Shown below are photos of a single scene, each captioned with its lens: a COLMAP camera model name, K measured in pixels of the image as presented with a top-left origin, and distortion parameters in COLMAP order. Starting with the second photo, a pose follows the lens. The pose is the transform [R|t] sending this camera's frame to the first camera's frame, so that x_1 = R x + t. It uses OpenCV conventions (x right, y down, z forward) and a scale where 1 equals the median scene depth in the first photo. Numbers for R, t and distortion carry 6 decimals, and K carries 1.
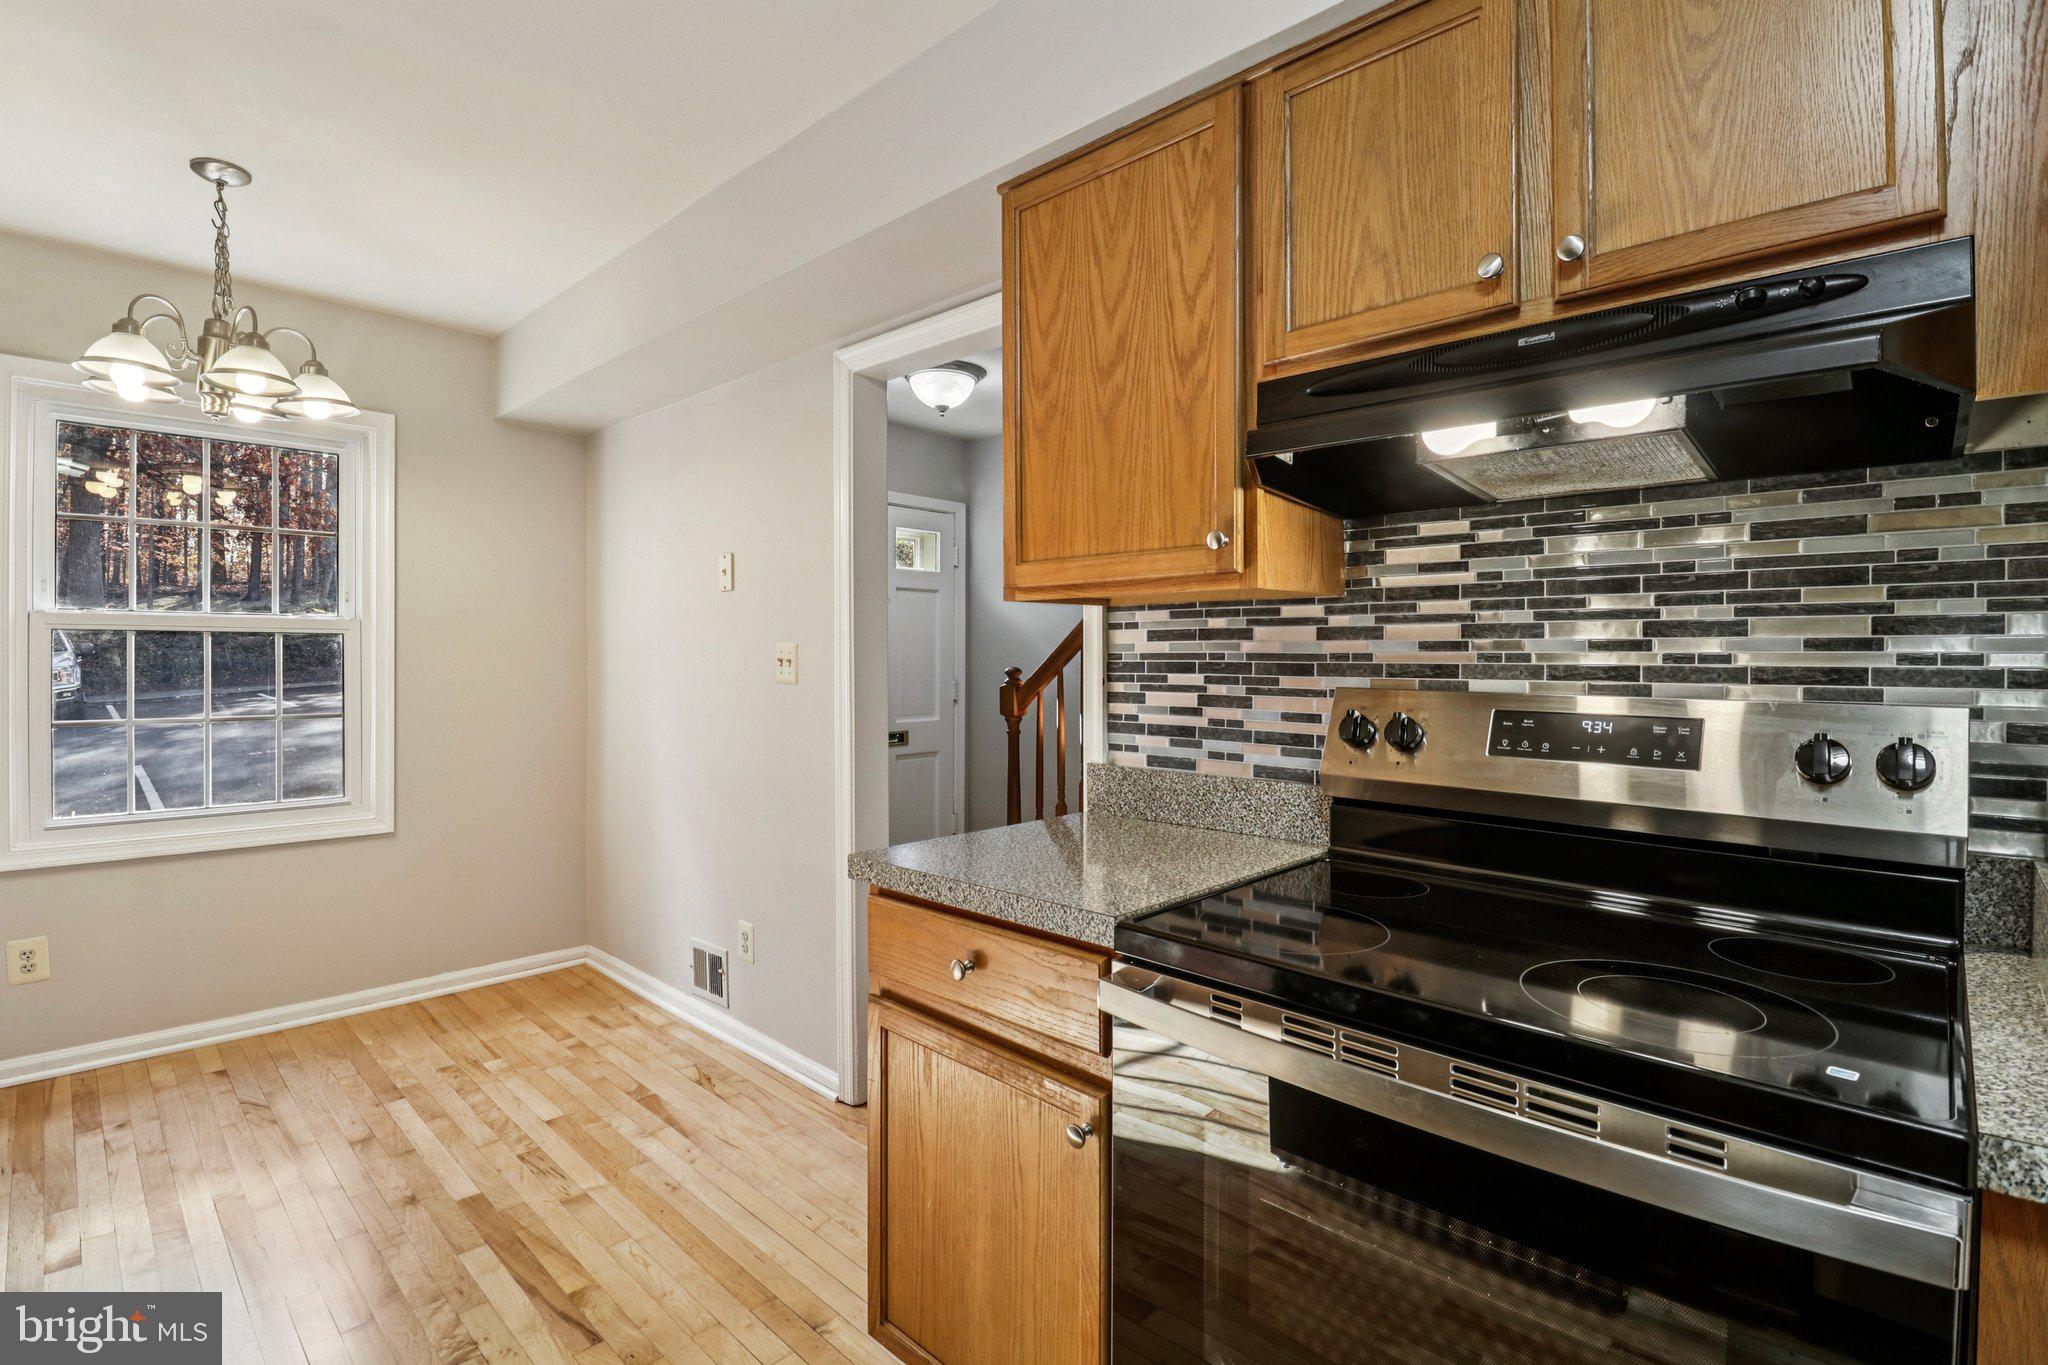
lens RADIAL K [[959.6, 0, 1012.2], [0, 959.6, 658.3], [0, 0, 1]] dist [0.026161, -0.015309]
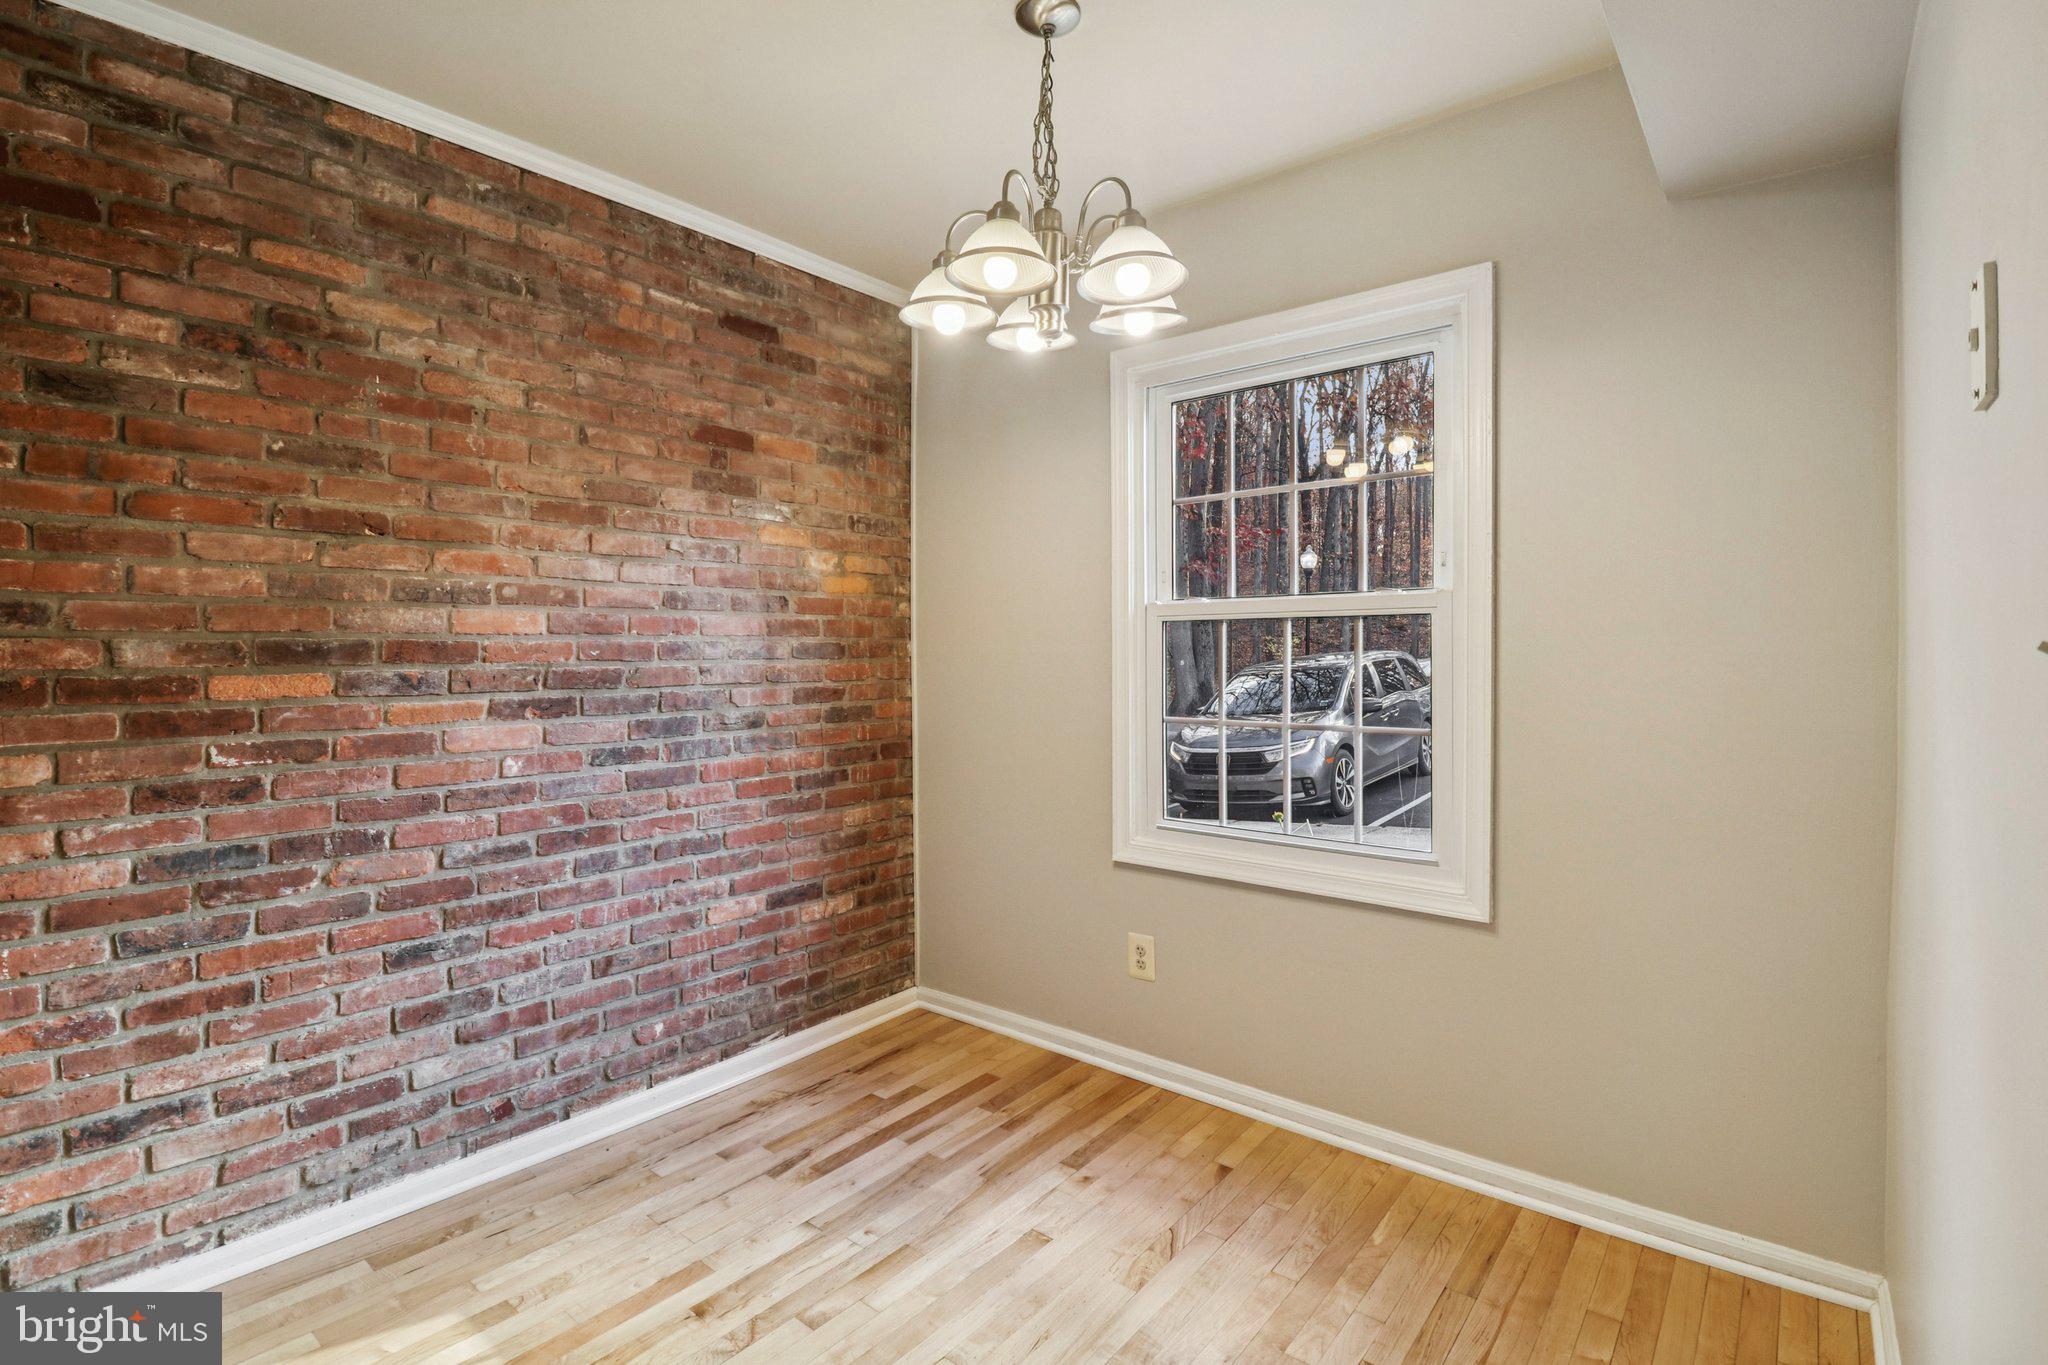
lens RADIAL K [[965.2, 0, 1019.8], [0, 965.2, 670.4], [0, 0, 1]] dist [0.000296, 0.000086]
pose [[0.073572, 0.028288, -0.996889, -0.042103], [0.018539, 0.999386, 0.029727, -0.012666], [0.997118, -0.020669, 0.073002, 0.758143]]
